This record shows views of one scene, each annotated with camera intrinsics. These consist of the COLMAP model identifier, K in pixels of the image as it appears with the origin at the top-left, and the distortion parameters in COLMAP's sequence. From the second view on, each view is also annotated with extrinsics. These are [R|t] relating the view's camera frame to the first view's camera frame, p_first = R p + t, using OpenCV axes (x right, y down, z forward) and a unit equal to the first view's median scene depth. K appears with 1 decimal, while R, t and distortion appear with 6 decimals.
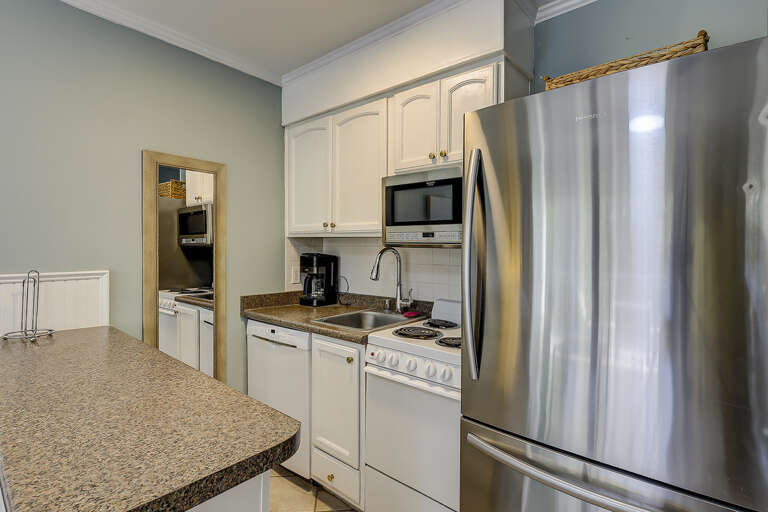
lens RADIAL K [[373.7, 0, 388.4], [0, 373.7, 248.5], [0, 0, 1]] dist [-0.002236, -0.001341]
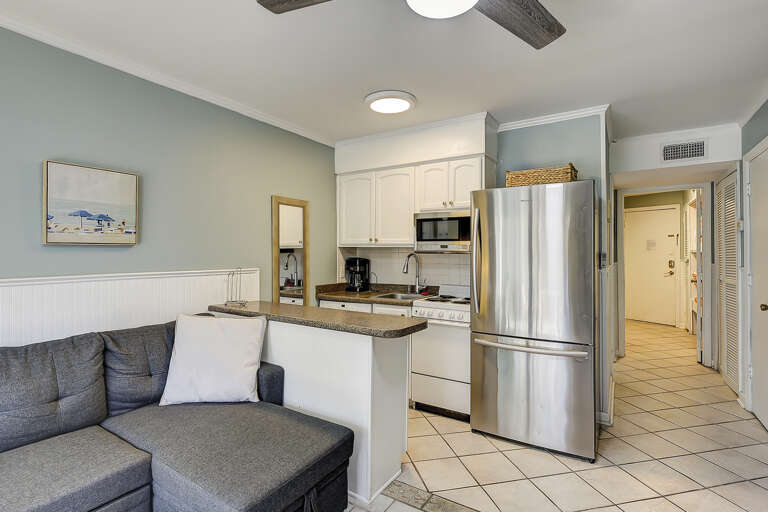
lens RADIAL K [[373.7, 0, 382.1], [0, 373.7, 255.2], [0, 0, 1]] dist [-0.002236, -0.001341]
pose [[0.990742, -0.003892, 0.135700, -0.351125], [0.003612, 0.999991, 0.002311, -0.000493], [-0.135708, -0.001800, 0.990747, -0.617366]]
